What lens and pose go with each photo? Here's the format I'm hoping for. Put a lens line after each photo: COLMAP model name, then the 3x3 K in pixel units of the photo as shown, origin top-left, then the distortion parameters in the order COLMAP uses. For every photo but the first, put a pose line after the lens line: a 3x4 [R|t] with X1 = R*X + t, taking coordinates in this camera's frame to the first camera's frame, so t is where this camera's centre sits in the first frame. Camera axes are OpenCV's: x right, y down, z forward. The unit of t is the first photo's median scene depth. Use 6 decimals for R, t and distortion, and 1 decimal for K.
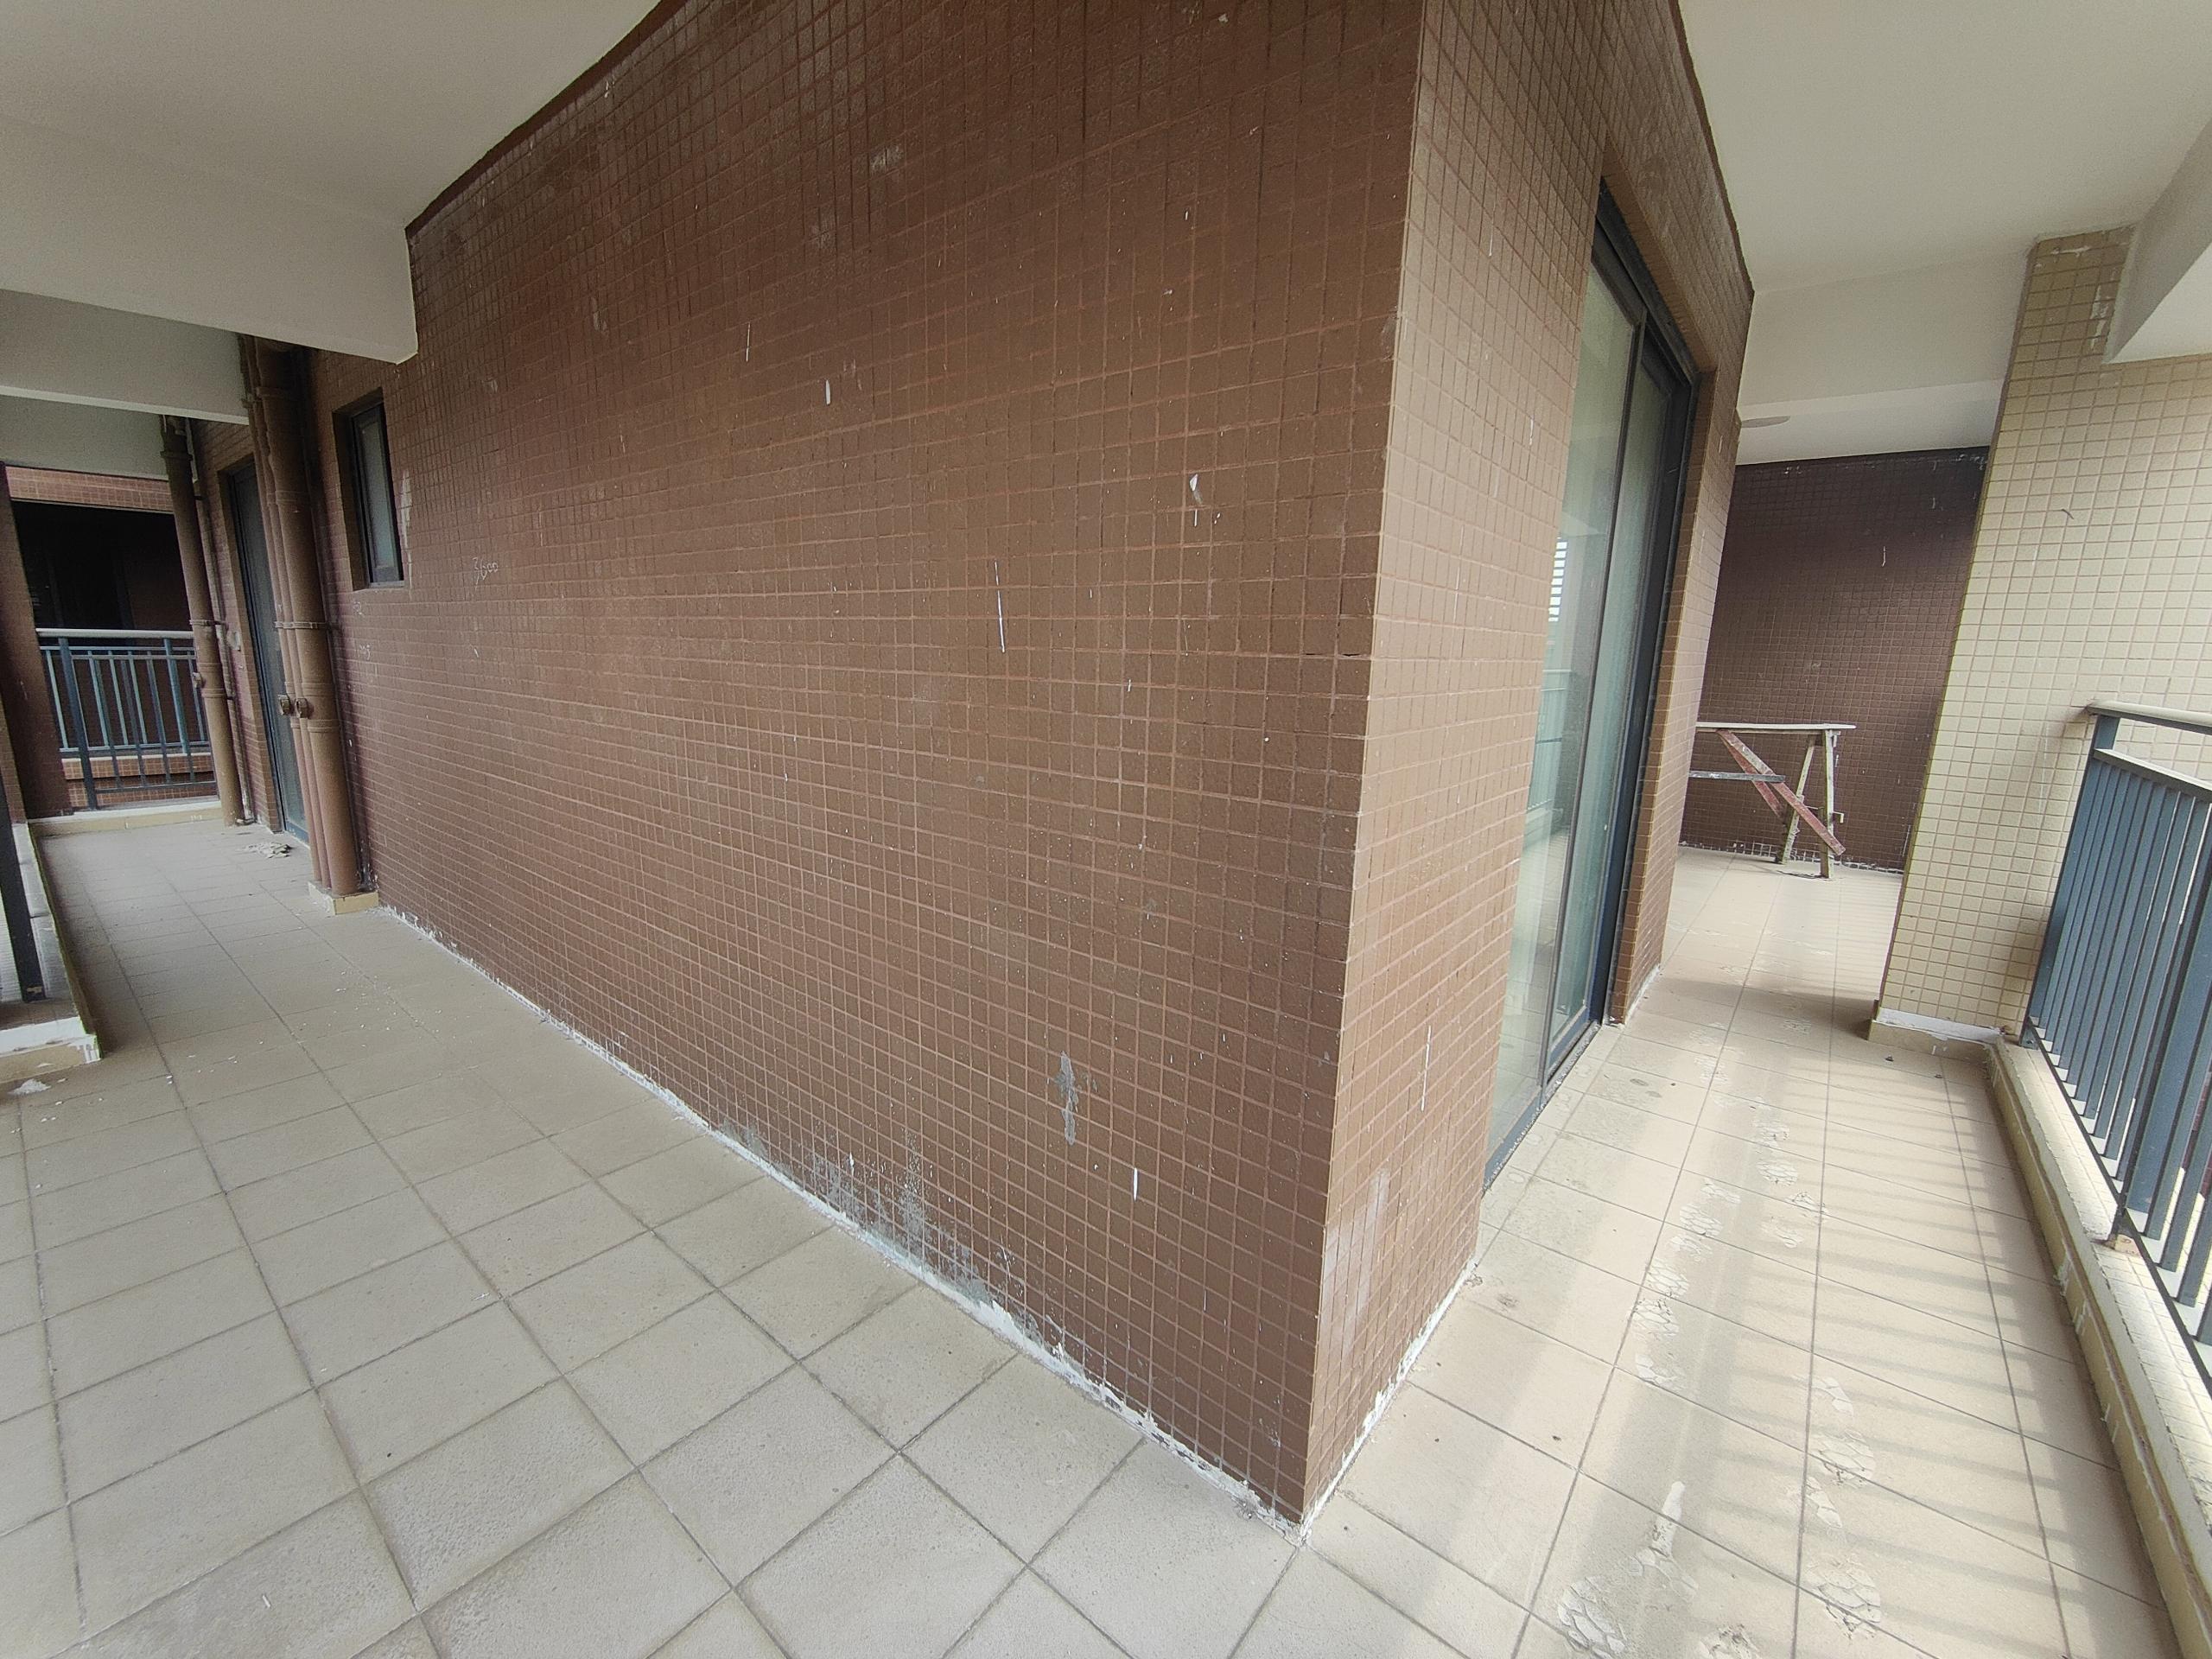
lens RADIAL K [[914.1, 0, 1106.0], [0, 914.1, 829.5], [0, 0, 1]] dist [-0.010990, 0.002782]
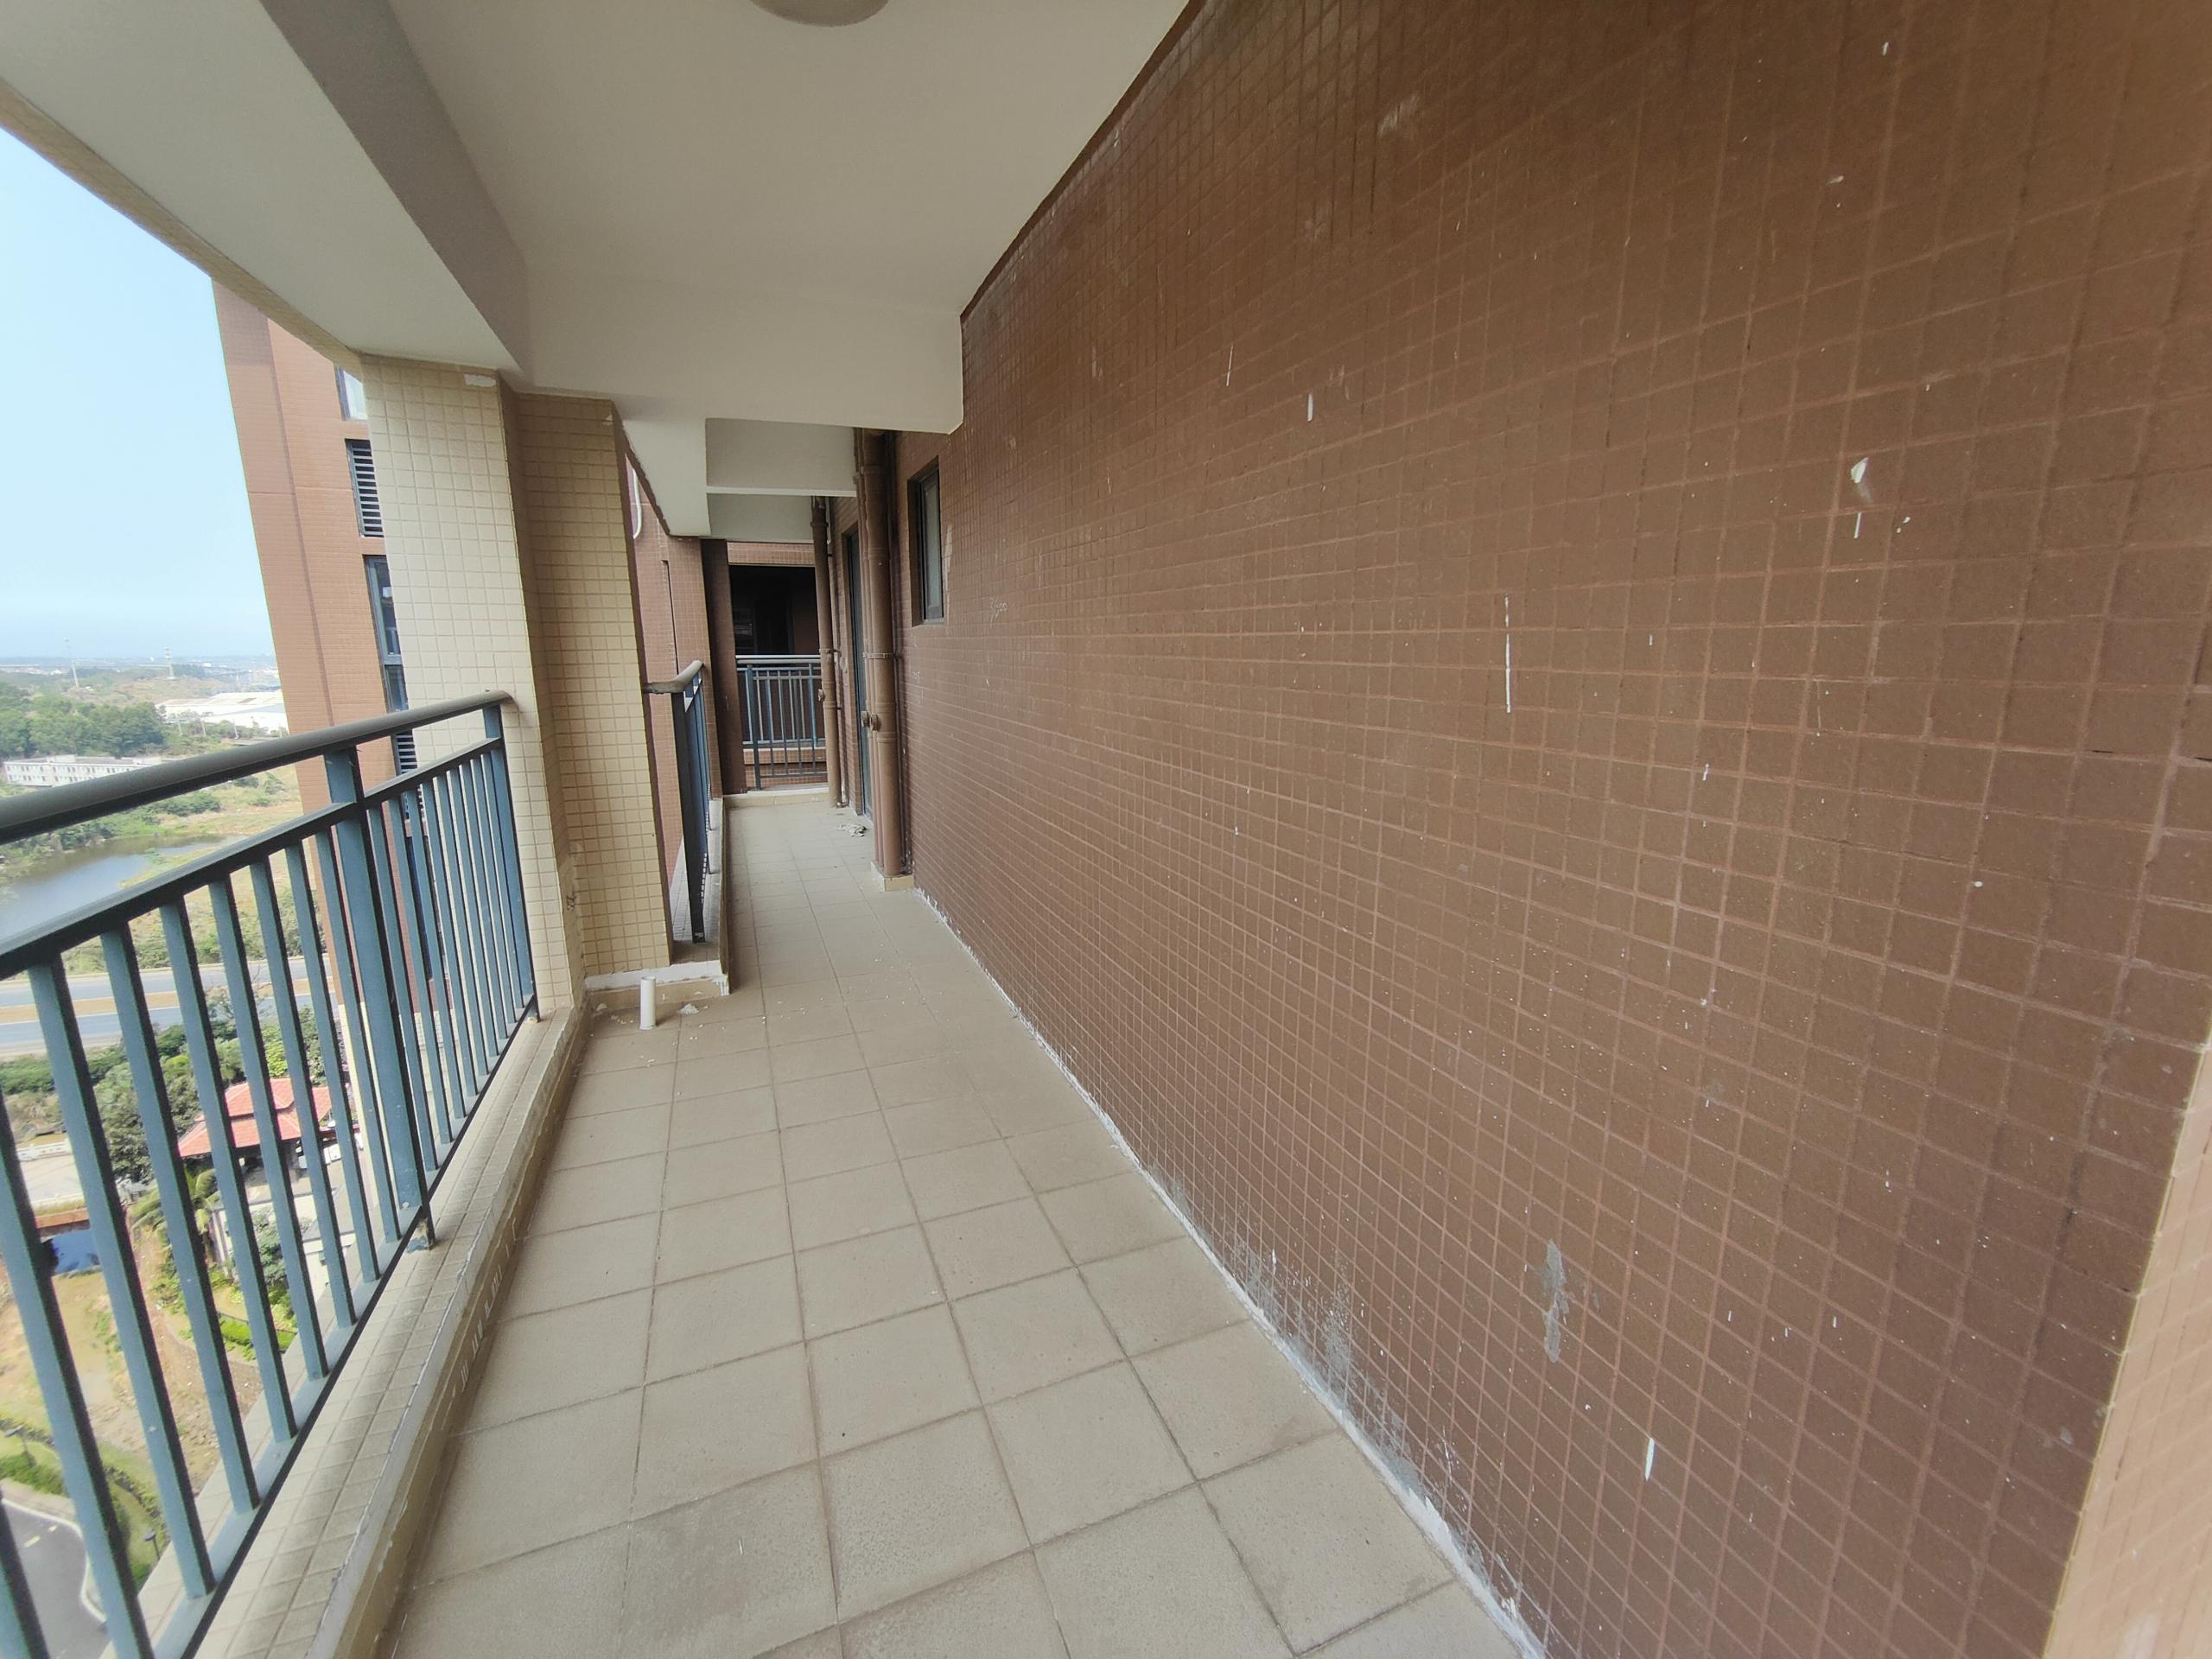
lens RADIAL K [[914.1, 0, 1106.0], [0, 914.1, 829.5], [0, 0, 1]] dist [-0.010990, 0.002782]
pose [[0.879869, 0.069540, -0.470101, -0.034877], [-0.071572, 0.997343, 0.013573, -0.067560], [0.469795, 0.021703, 0.882509, 0.132294]]
